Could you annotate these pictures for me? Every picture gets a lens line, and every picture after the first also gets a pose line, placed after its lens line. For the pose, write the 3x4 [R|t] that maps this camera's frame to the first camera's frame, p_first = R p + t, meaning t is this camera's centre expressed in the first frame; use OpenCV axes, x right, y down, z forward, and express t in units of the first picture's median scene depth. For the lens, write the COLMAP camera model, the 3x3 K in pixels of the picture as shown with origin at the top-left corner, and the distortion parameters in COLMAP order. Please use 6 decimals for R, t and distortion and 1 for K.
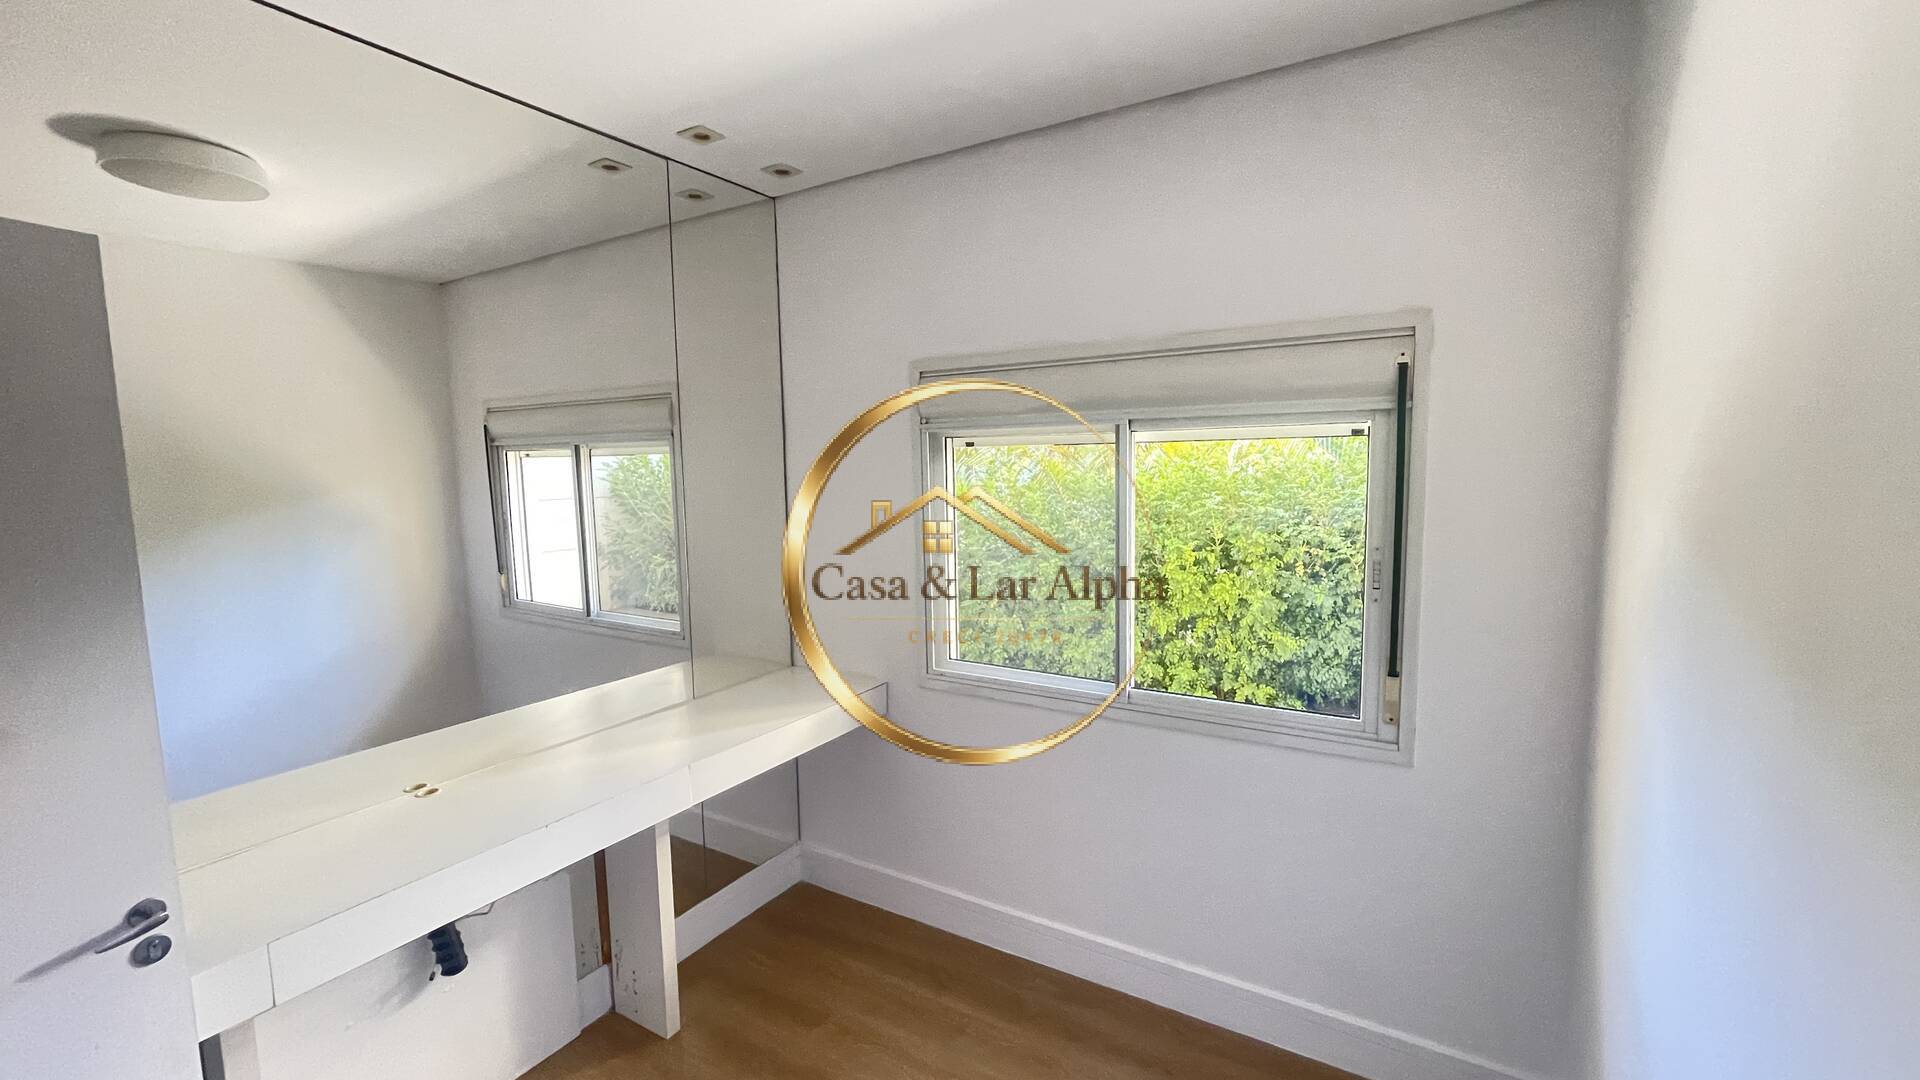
lens RADIAL K [[741.9, 0, 933.6], [0, 741.9, 541.7], [0, 0, 1]] dist [-0.001040, 0.000000]
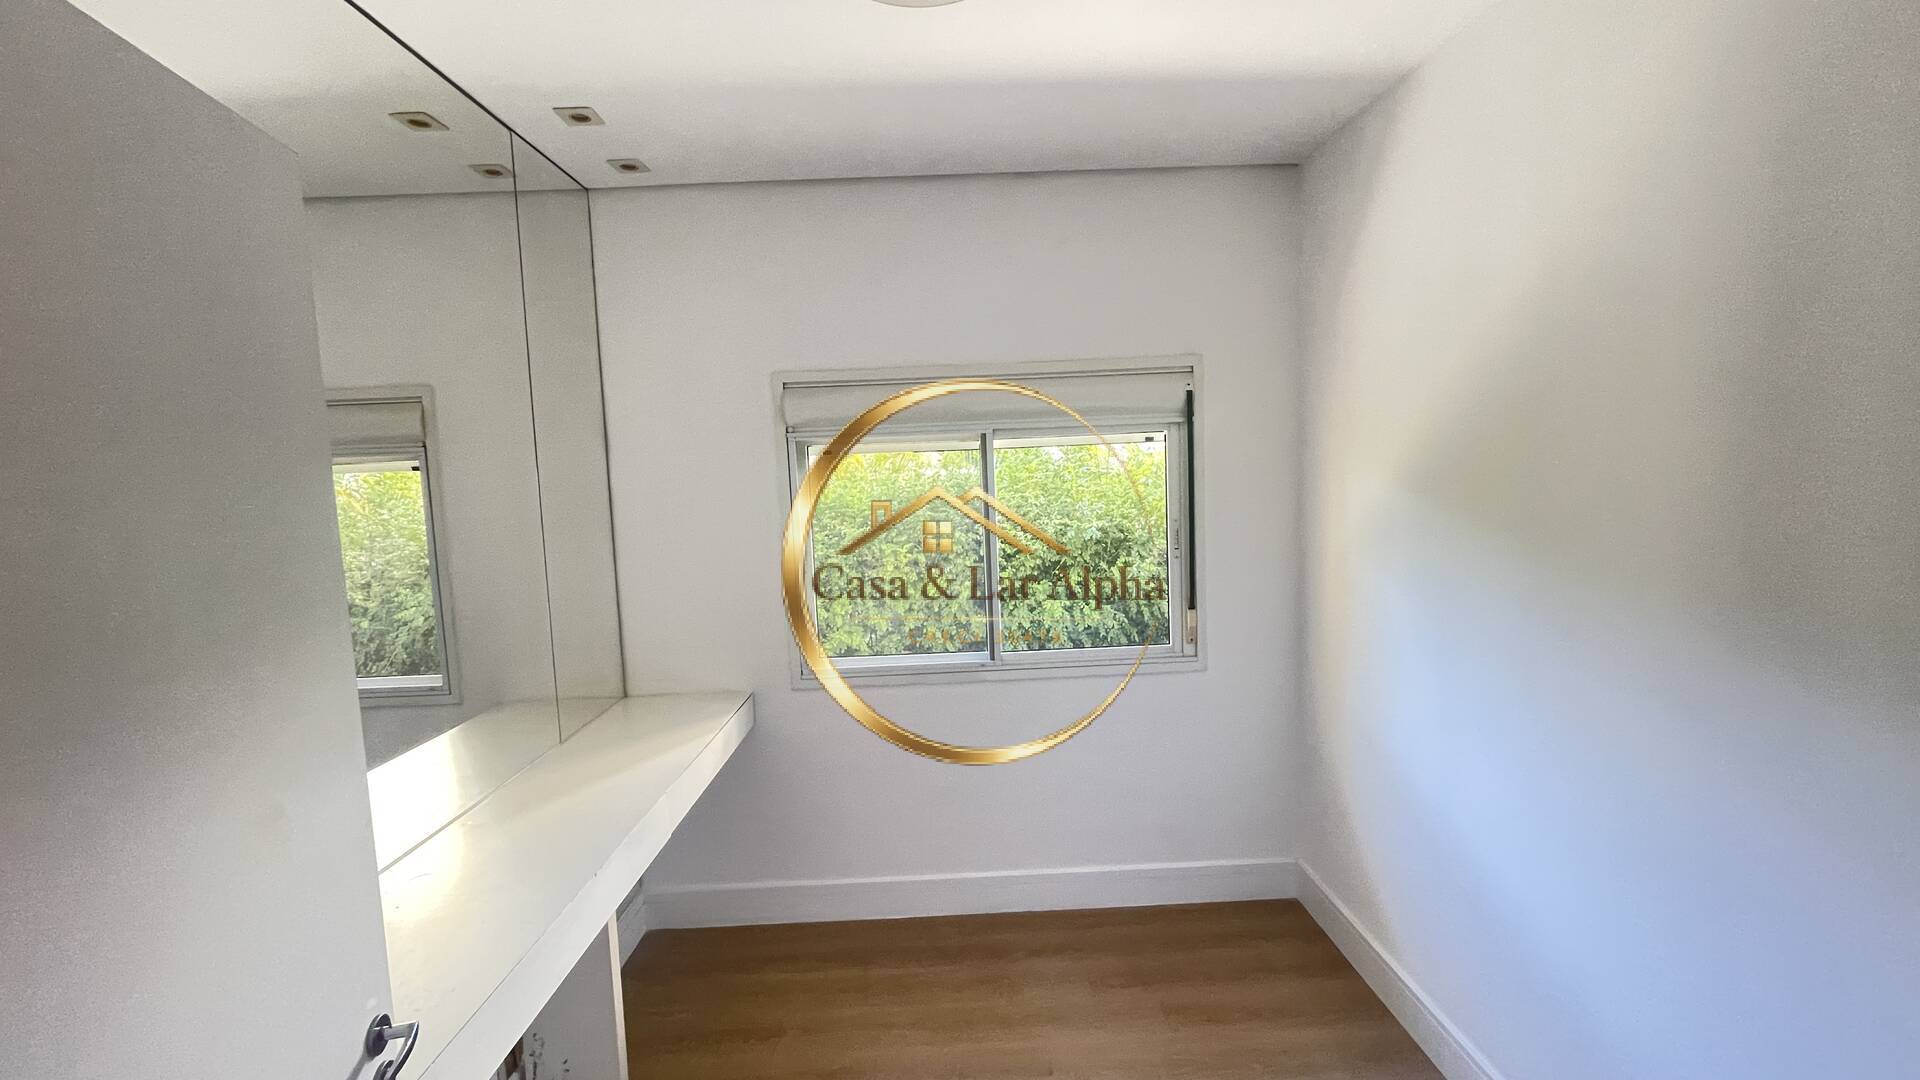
lens RADIAL K [[741.9, 0, 933.6], [0, 741.9, 541.7], [0, 0, 1]] dist [-0.001040, 0.000000]
pose [[0.858571, -0.065338, 0.508514, -0.448853], [0.081053, 0.996671, -0.008788, 0.021163], [-0.506247, 0.048761, 0.861009, 0.013939]]
